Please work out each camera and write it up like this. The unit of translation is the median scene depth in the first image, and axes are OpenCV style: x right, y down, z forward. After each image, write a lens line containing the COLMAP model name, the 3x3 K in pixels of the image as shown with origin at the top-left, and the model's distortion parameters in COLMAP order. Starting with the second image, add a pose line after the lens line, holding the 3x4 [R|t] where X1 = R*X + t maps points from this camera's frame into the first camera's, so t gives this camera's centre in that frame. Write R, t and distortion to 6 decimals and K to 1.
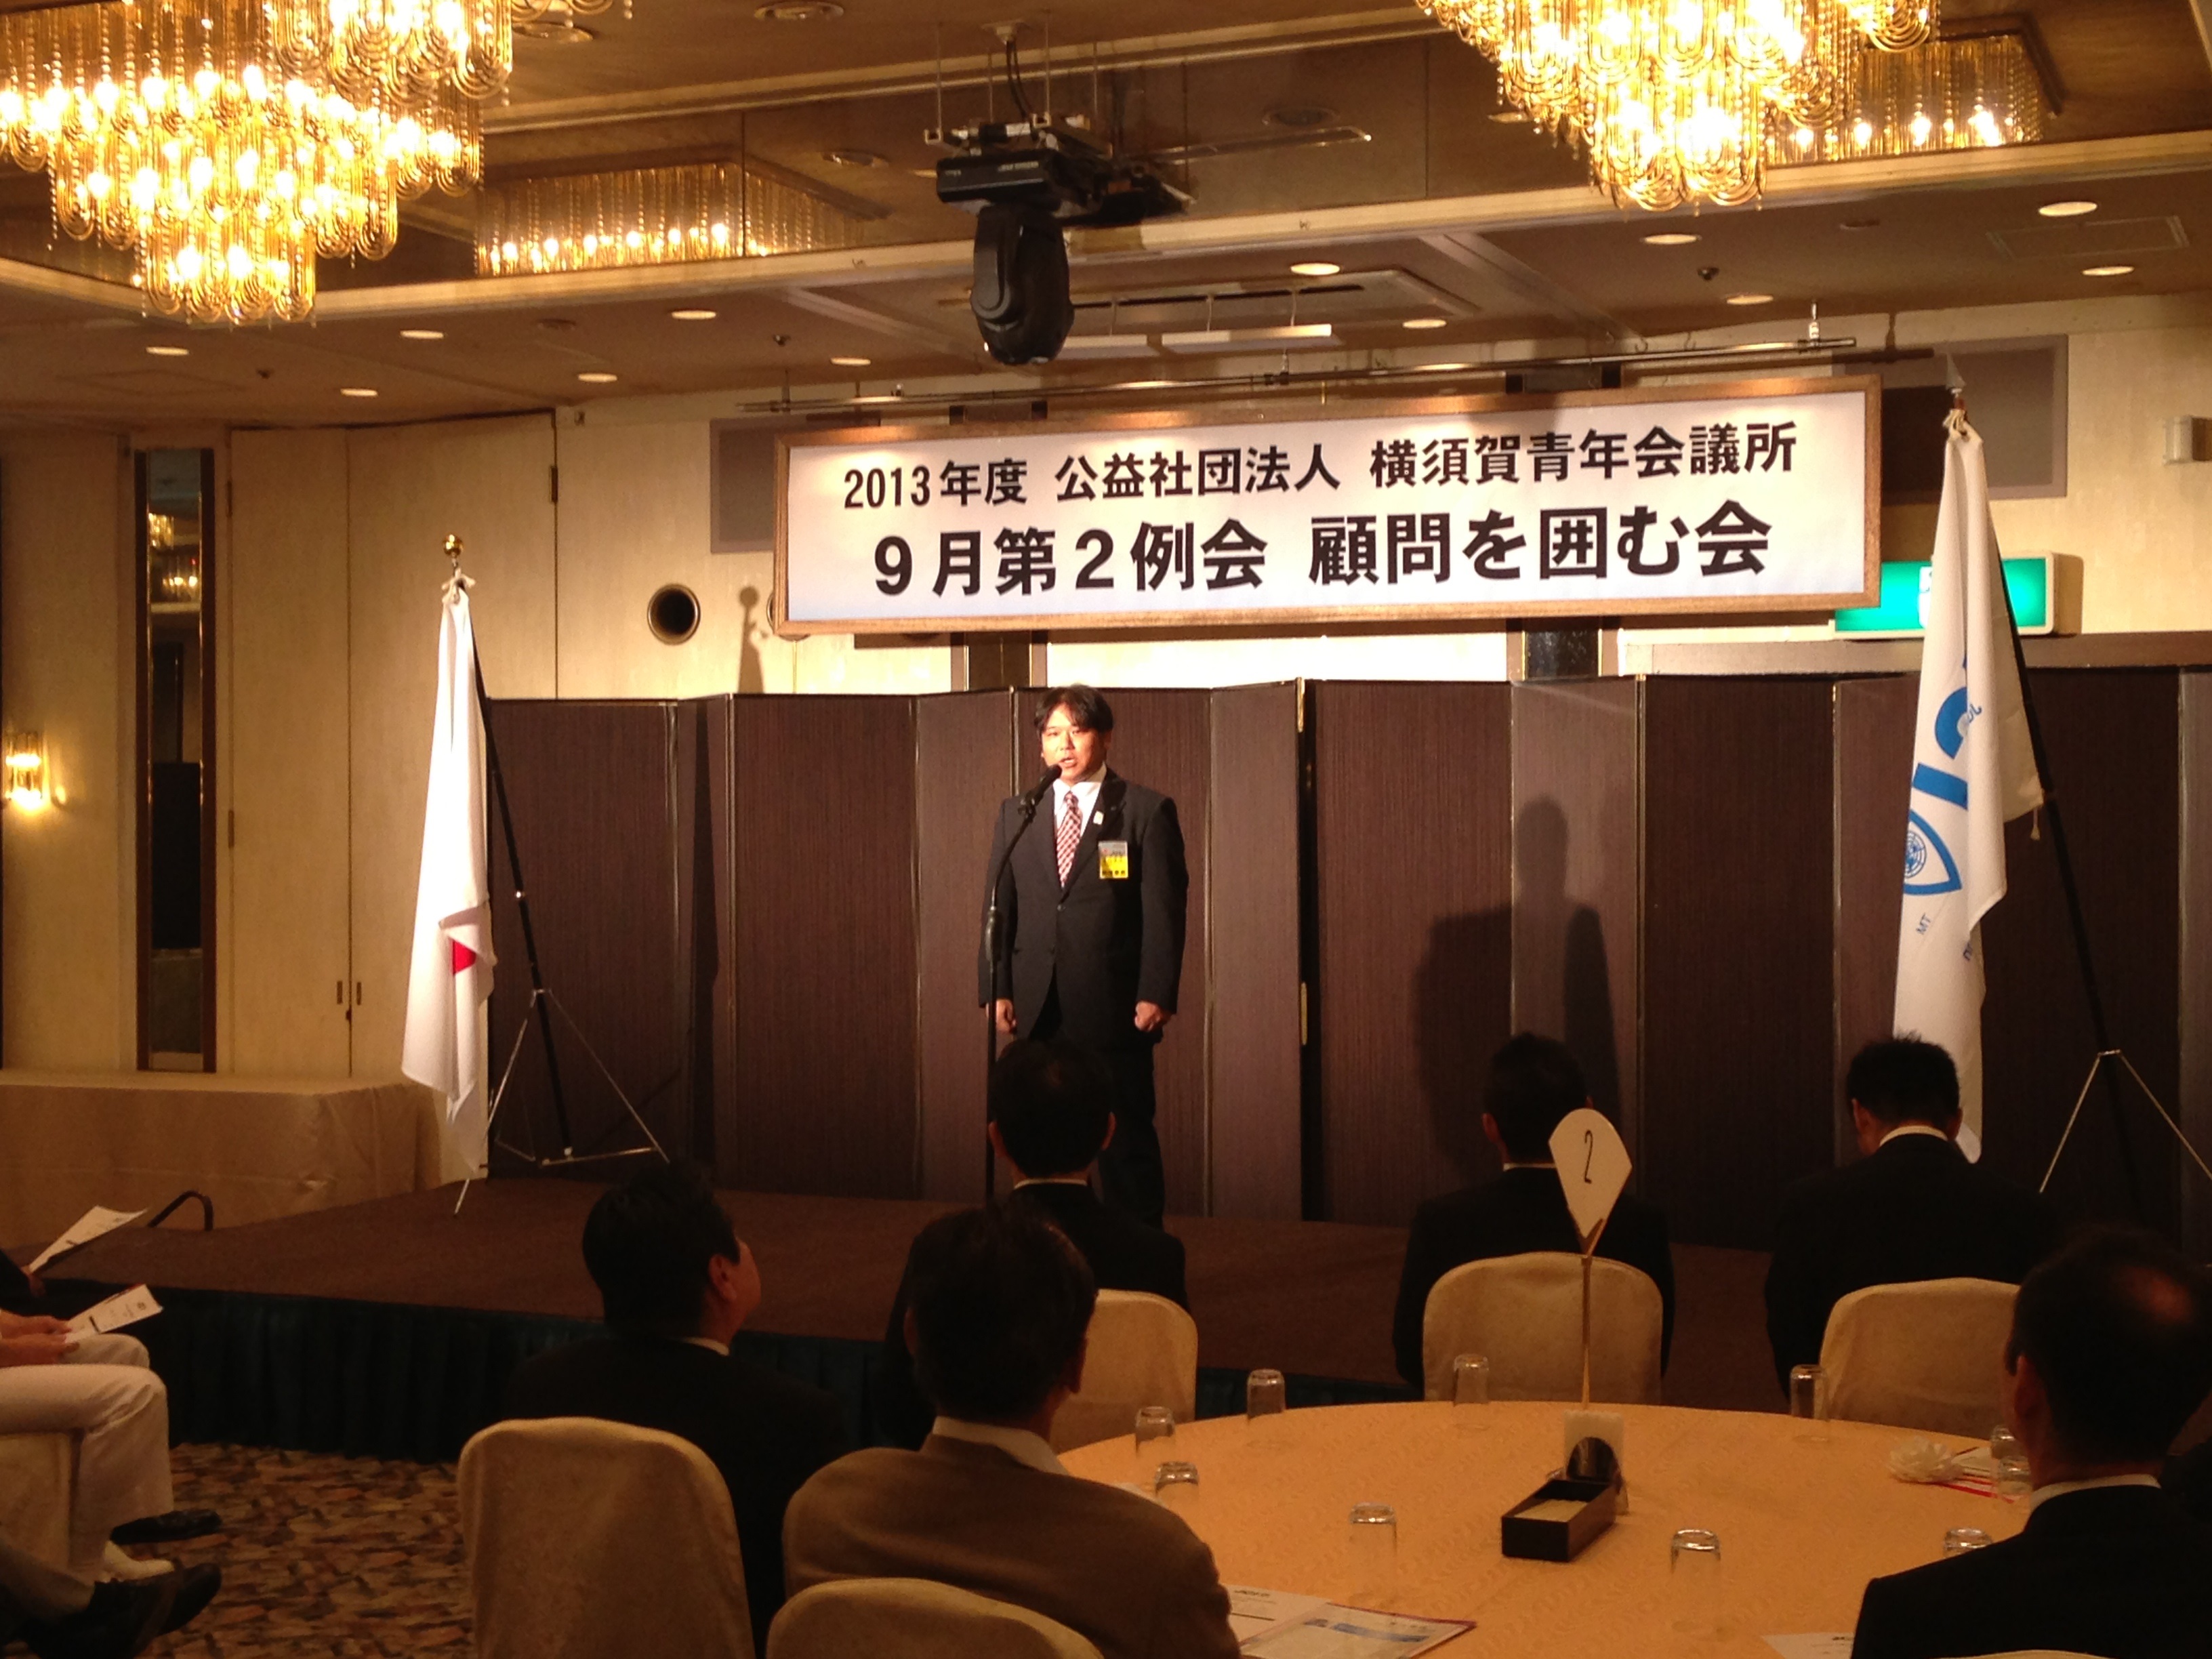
lens RADIAL K [[3015.4, 0, 1106.7], [0, 3015.4, 834.3], [0, 0, 1]] dist [0.039433, 0.000000]
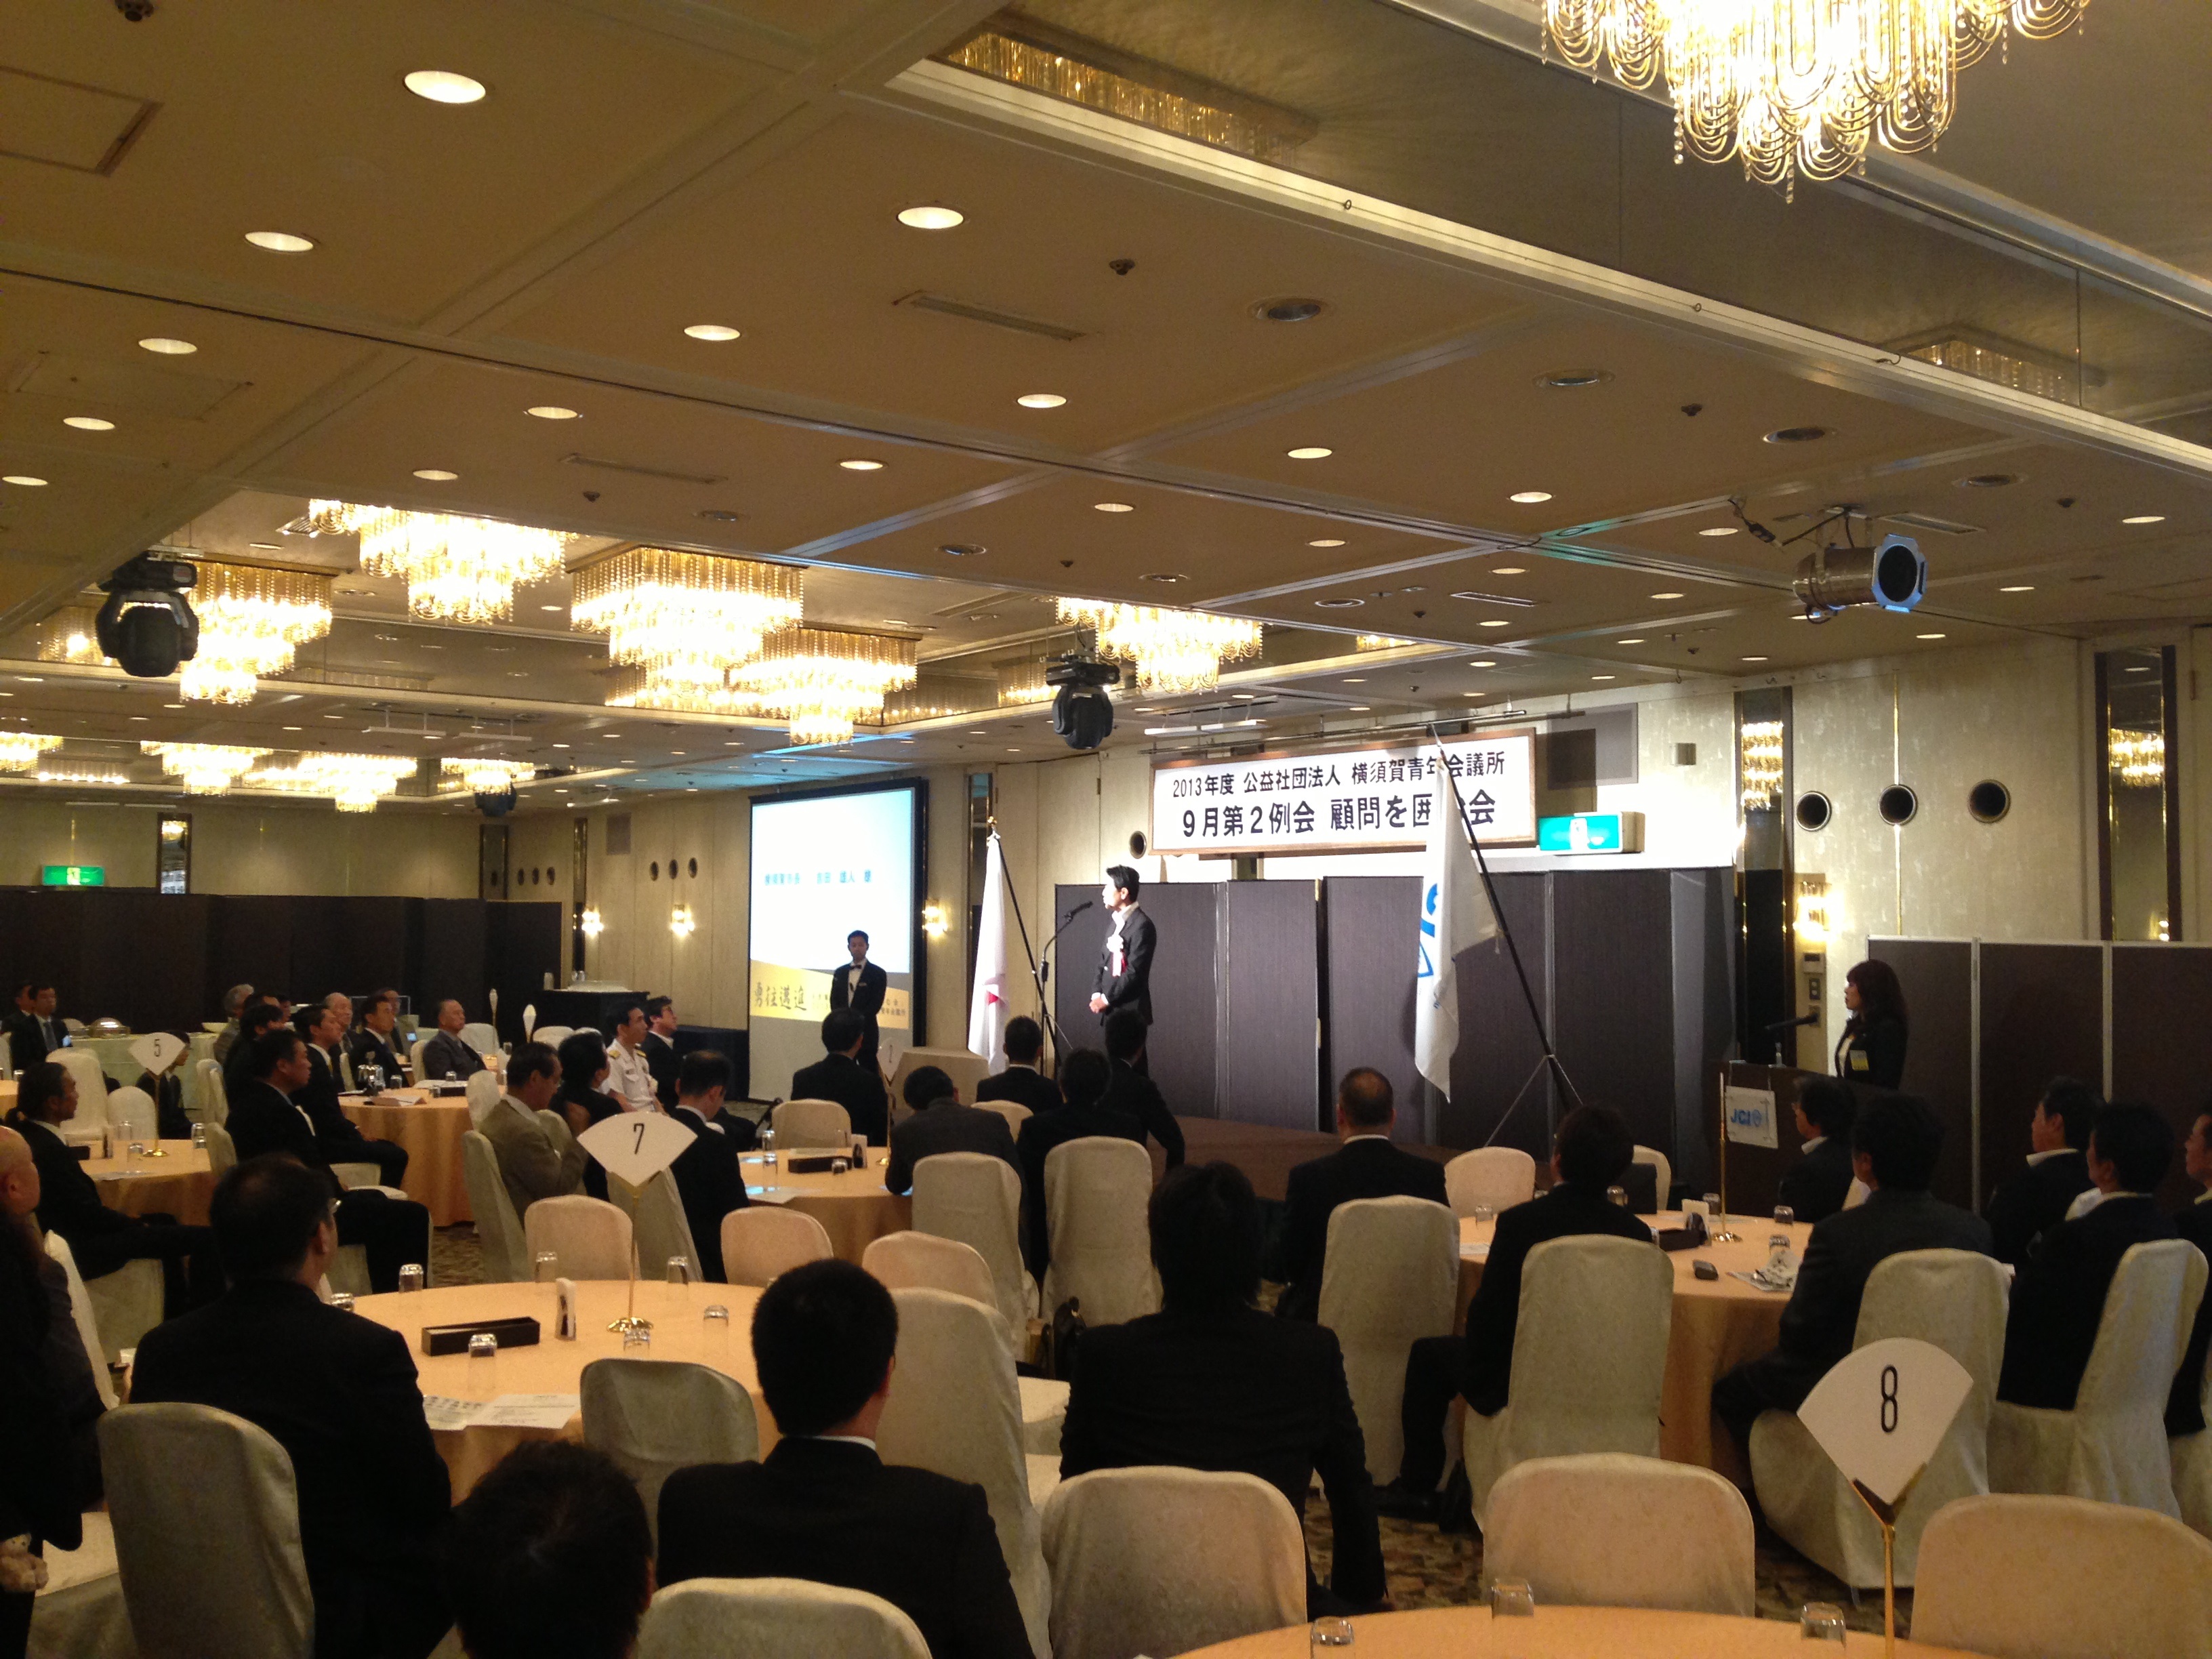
lens RADIAL K [[2011.3, 0, 1100.8], [0, 2011.3, 833.3], [0, 0, 1]] dist [0.019726, 0.000000]
pose [[0.869053, -0.017684, -0.494403, 0.624110], [-0.012258, 0.998284, -0.057254, 0.001858], [0.494567, 0.055817, 0.867345, -0.304927]]
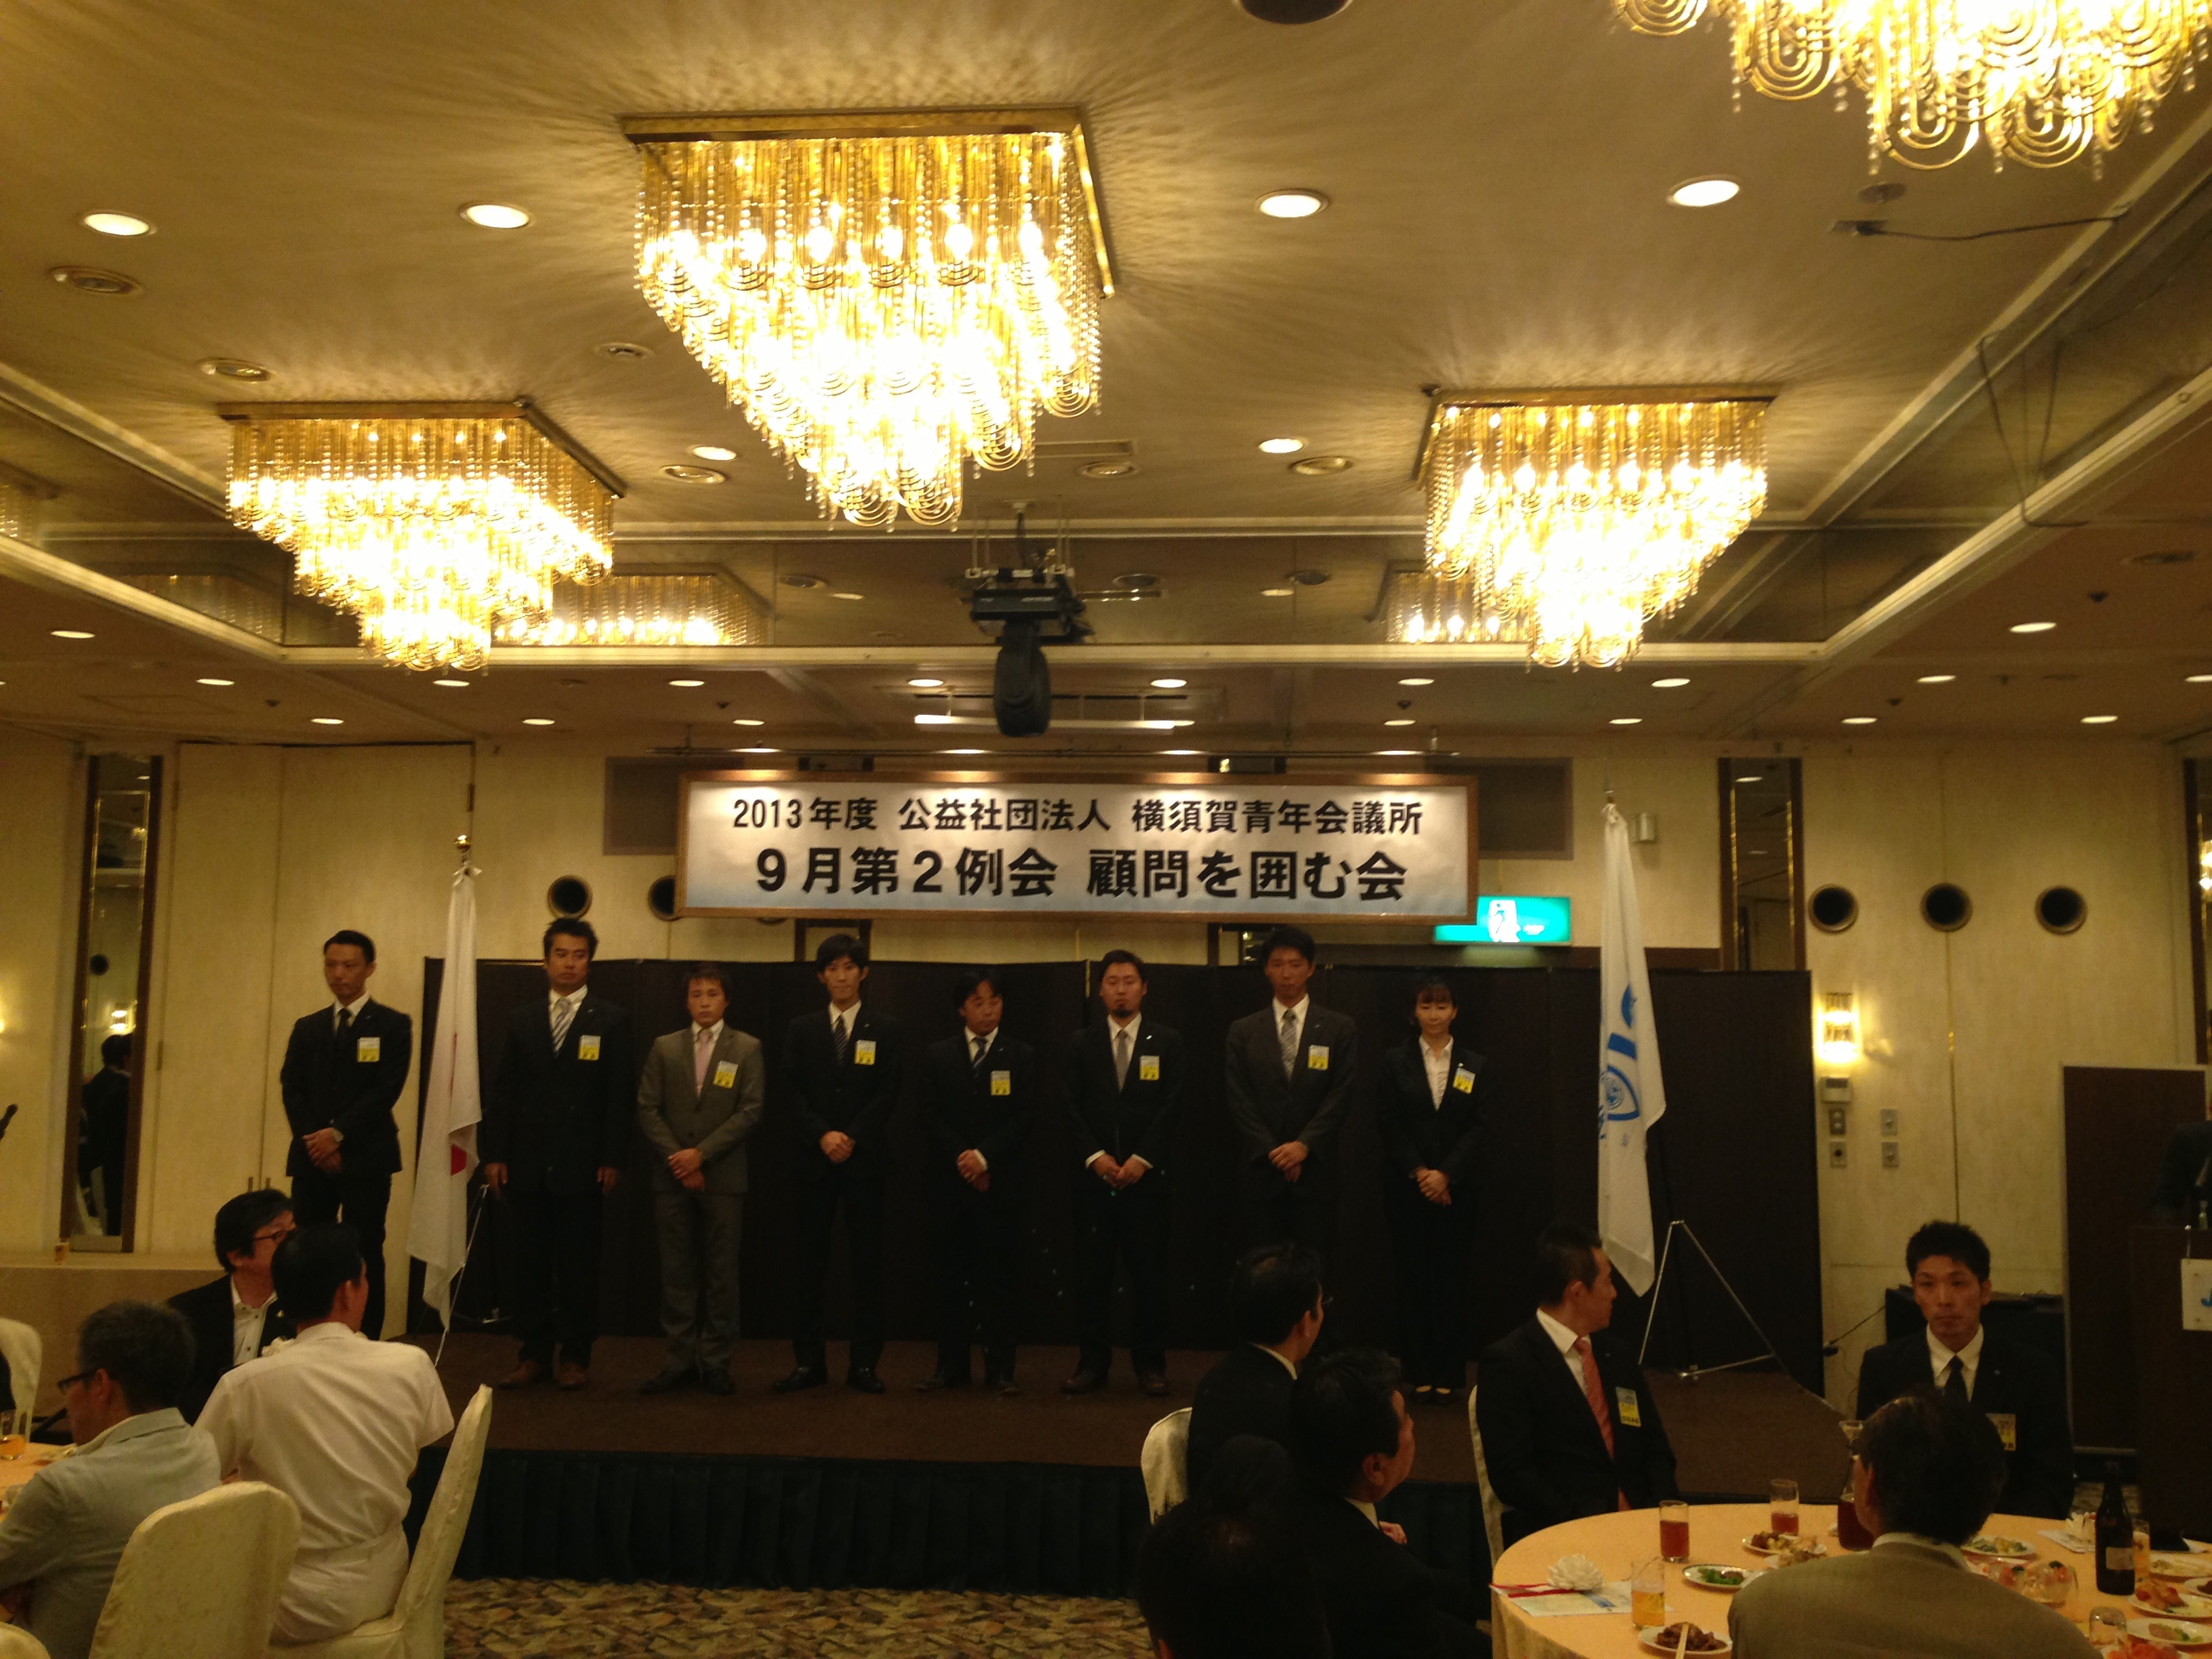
lens RADIAL K [[2011.3, 0, 1104.1], [0, 2011.3, 818.5], [0, 0, 1]] dist [0.019726, 0.000000]
pose [[0.946536, 0.048928, 0.318865, -0.233693], [-0.011156, 0.992805, -0.119225, -0.004665], [-0.322404, 0.109294, 0.940272, 0.087052]]
